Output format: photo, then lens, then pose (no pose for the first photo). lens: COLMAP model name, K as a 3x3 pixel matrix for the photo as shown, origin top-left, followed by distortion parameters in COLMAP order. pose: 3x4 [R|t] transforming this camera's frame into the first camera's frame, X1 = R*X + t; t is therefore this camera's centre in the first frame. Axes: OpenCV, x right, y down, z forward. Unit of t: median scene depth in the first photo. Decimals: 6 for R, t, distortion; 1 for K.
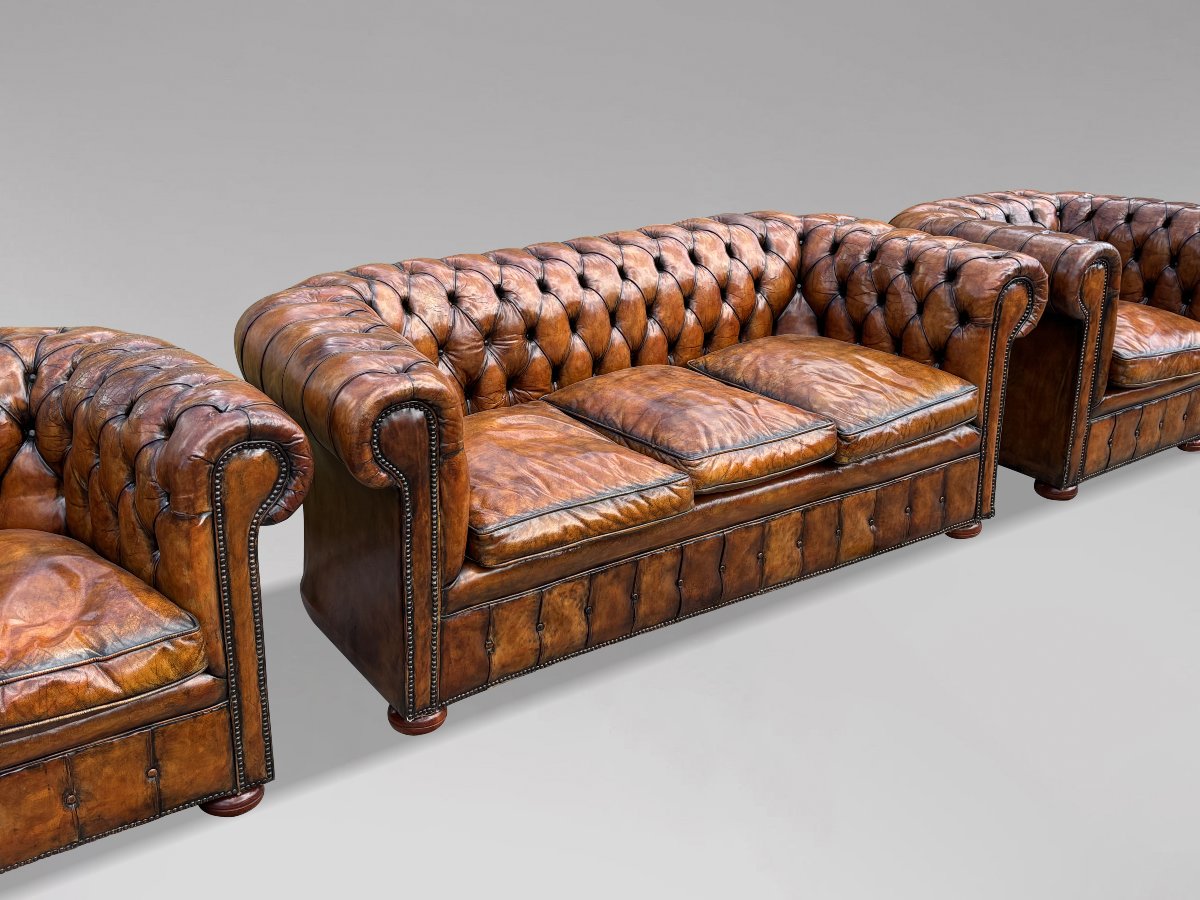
lens RADIAL K [[1345.5, 0, 606.1], [0, 1345.5, 447.7], [0, 0, 1]] dist [0.106435, 0.000000]
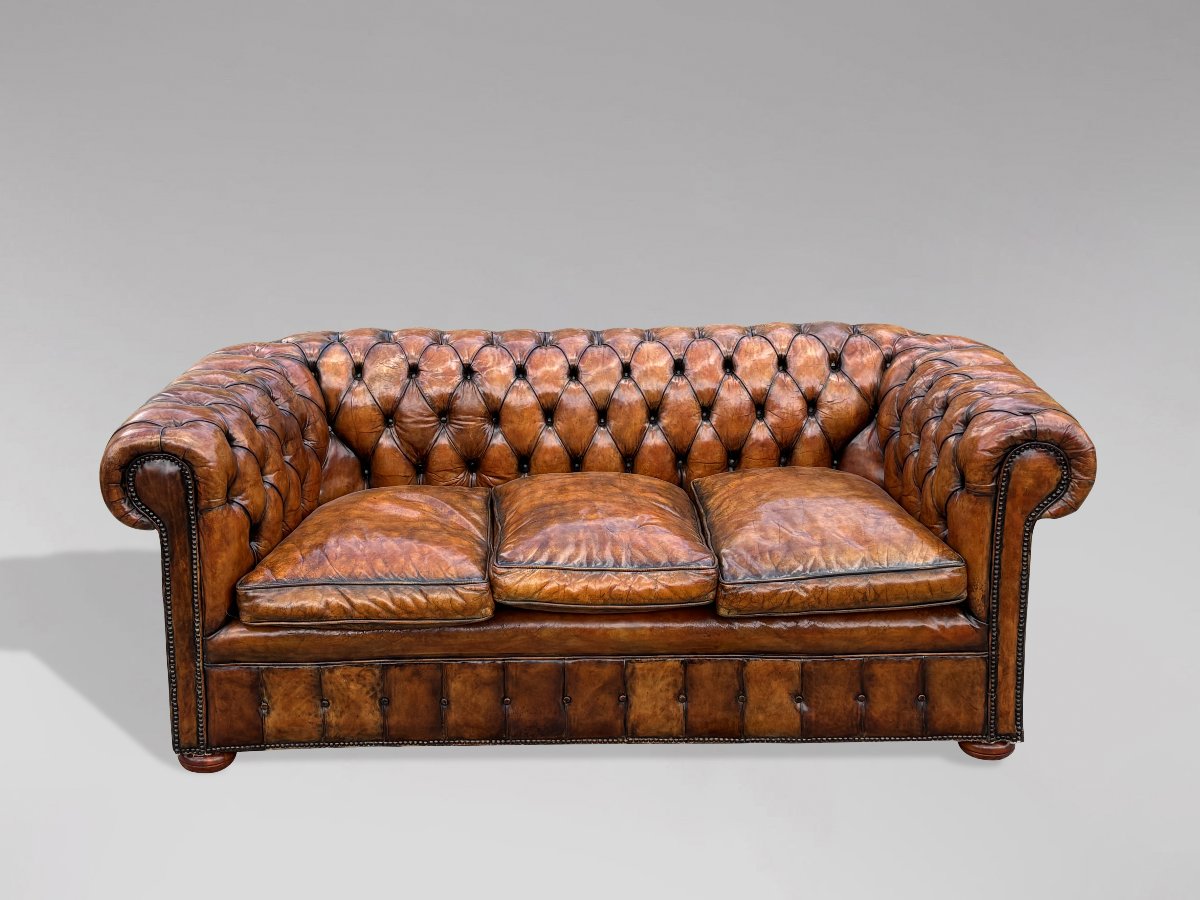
lens RADIAL K [[1596.1, 0, 606.2], [0, 1596.1, 448.7], [0, 0, 1]] dist [0.125197, 0.000000]
pose [[0.821622, 0.158435, -0.547572, 0.645352], [-0.186232, 0.982494, 0.004838, -0.083977], [0.538752, 0.098000, 0.836745, 0.085347]]
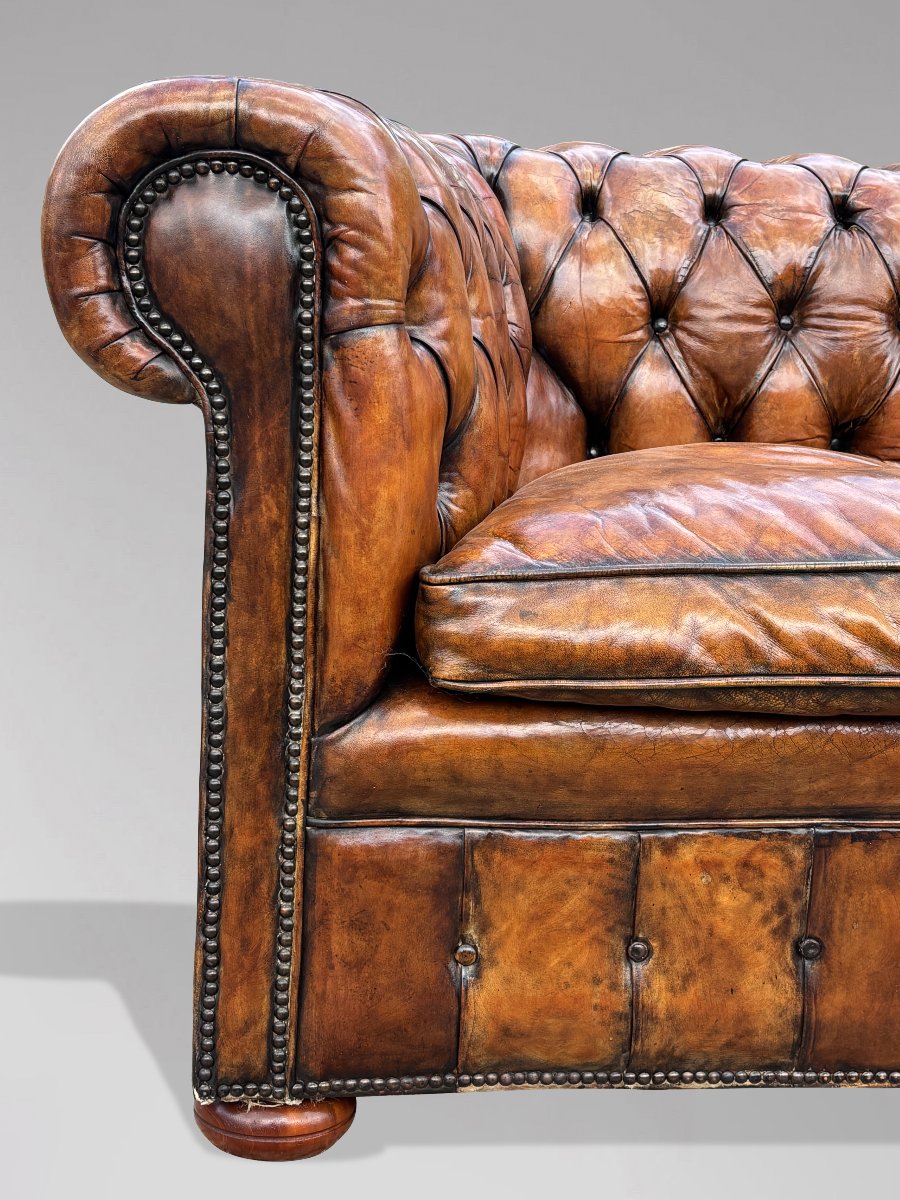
lens RADIAL K [[1810.1, 0, 471.4], [0, 1810.1, 607.3], [0, 0, 1]] dist [0.143841, 0.000000]
pose [[0.842860, 0.086056, -0.531208, 0.134694], [-0.193334, 0.969649, -0.149675, 0.109294], [0.502205, 0.228856, 0.833916, 0.494235]]
